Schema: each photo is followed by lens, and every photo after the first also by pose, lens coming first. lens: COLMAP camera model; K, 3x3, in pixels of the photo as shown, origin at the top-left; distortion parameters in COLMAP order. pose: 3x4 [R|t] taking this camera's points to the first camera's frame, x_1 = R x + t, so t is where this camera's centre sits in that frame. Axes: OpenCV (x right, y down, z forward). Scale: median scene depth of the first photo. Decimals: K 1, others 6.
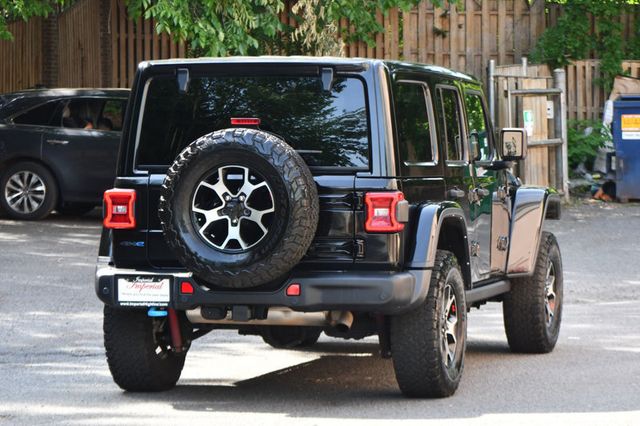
lens RADIAL K [[2473.0, 0, 378.4], [0, 2473.0, 222.6], [0, 0, 1]] dist [0.359645, 0.000000]
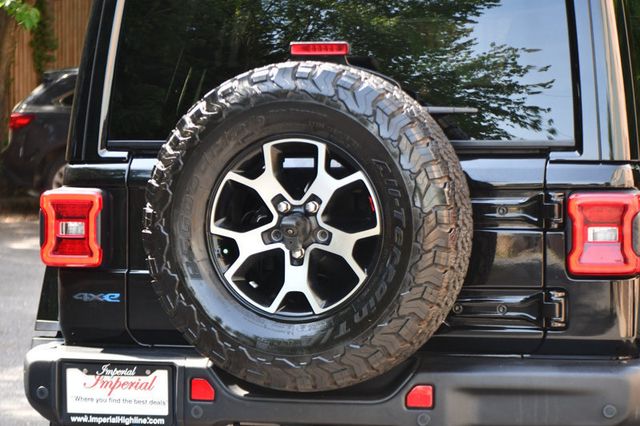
lens RADIAL K [[2465.4, 0, 322.8], [0, 2465.4, 212.5], [0, 0, 1]] dist [0.118743, 0.000000]
pose [[0.998541, -0.004360, -0.053825, -0.027066], [0.004435, 0.999989, 0.001272, -0.009276], [0.053818, -0.001509, 0.998550, 0.516452]]
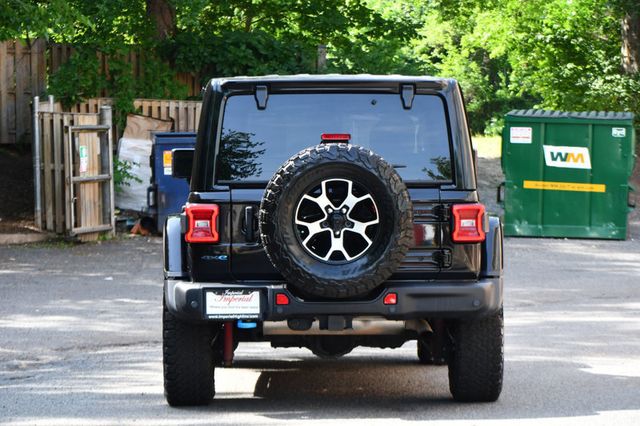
lens RADIAL K [[2465.4, 0, 320.4], [0, 2465.4, 214.7], [0, 0, 1]] dist [0.118743, 0.000000]
pose [[0.958772, -0.008824, 0.284038, -0.352637], [0.015226, 0.999677, -0.020339, 0.012396], [-0.283767, 0.023825, 0.958597, 0.019297]]
